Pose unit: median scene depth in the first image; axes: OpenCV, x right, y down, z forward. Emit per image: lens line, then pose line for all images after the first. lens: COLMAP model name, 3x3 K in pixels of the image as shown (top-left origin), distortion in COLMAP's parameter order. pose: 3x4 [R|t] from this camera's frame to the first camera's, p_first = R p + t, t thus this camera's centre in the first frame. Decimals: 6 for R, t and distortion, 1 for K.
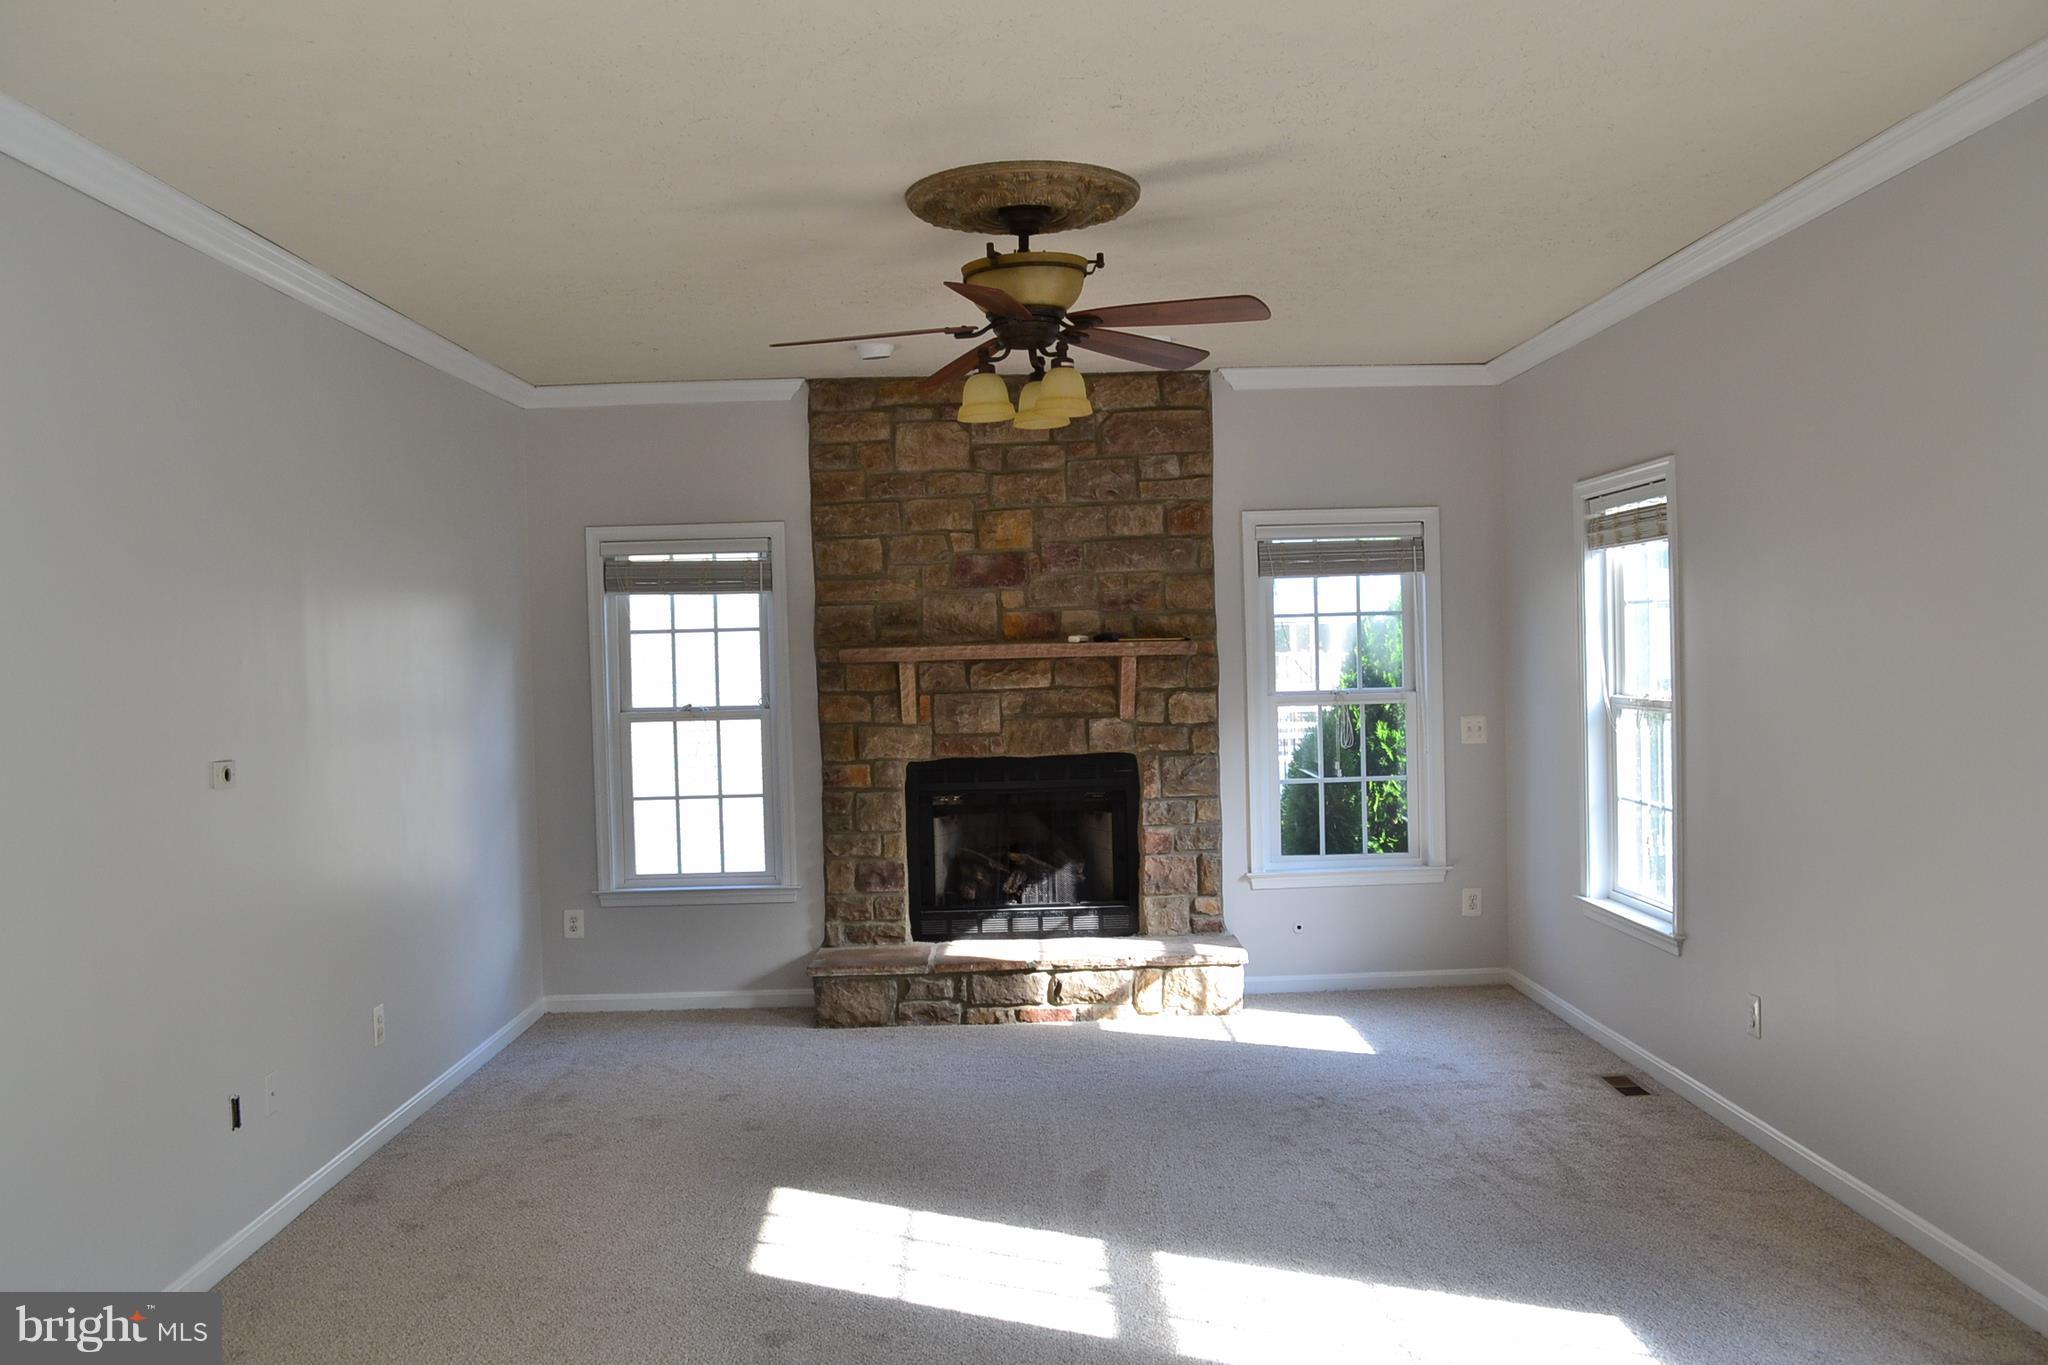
lens RADIAL K [[1651.6, 0, 1024.6], [0, 1651.6, 693.8], [0, 0, 1]] dist [-0.073662, 0.005204]
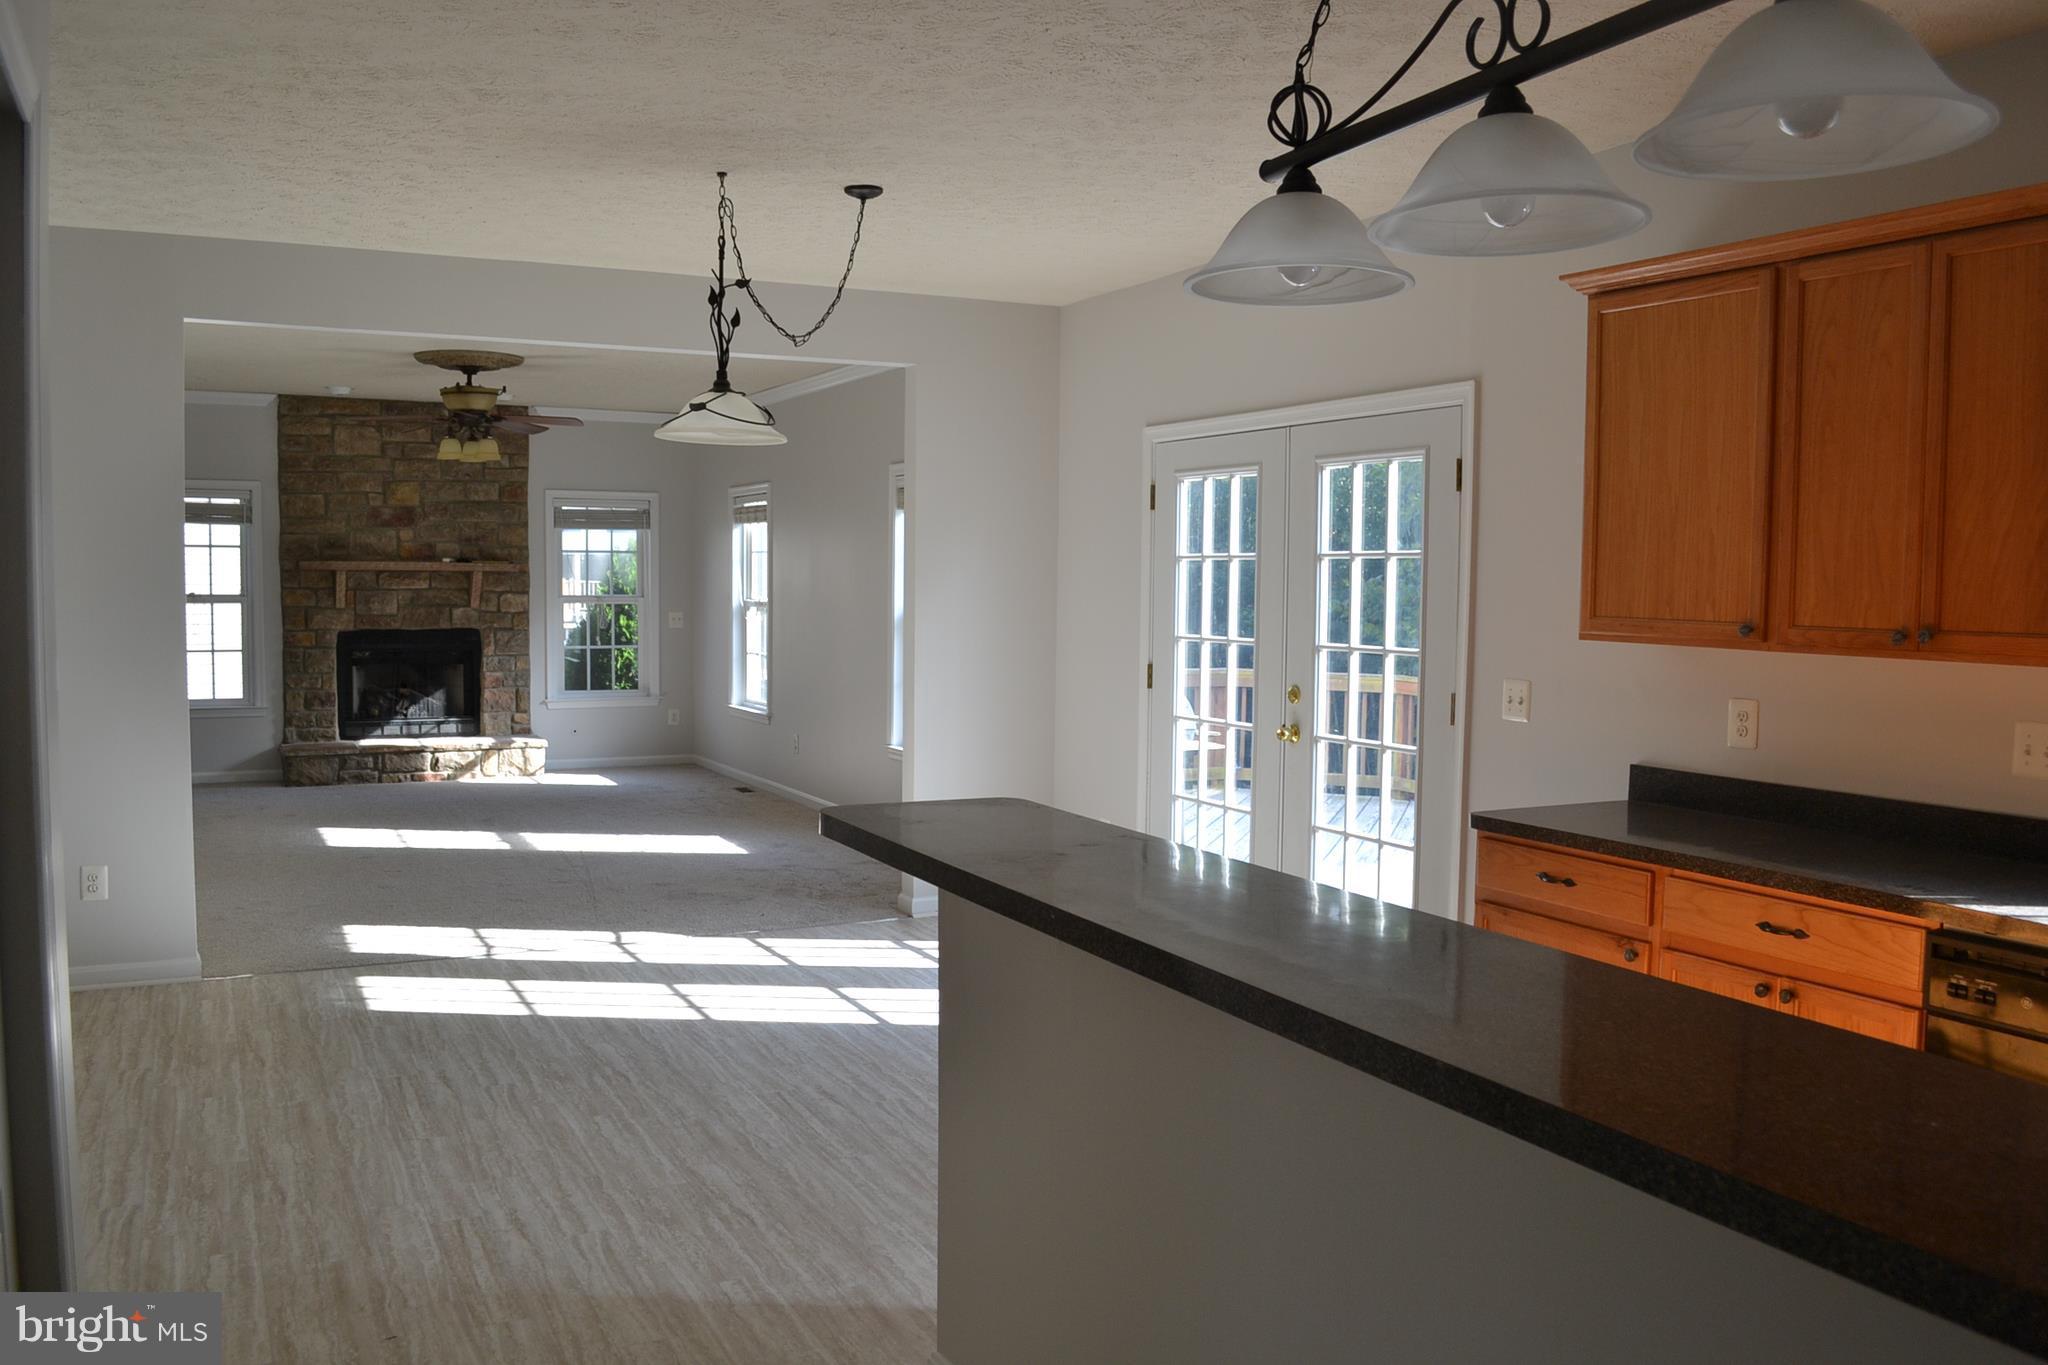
lens RADIAL K [[1651.6, 0, 1024.6], [0, 1651.6, 693.8], [0, 0, 1]] dist [-0.073662, 0.005204]
pose [[0.896105, 0.004721, 0.443818, -0.179853], [-0.023924, 0.999003, 0.037678, 0.026261], [-0.443198, -0.044382, 0.895325, -0.771141]]
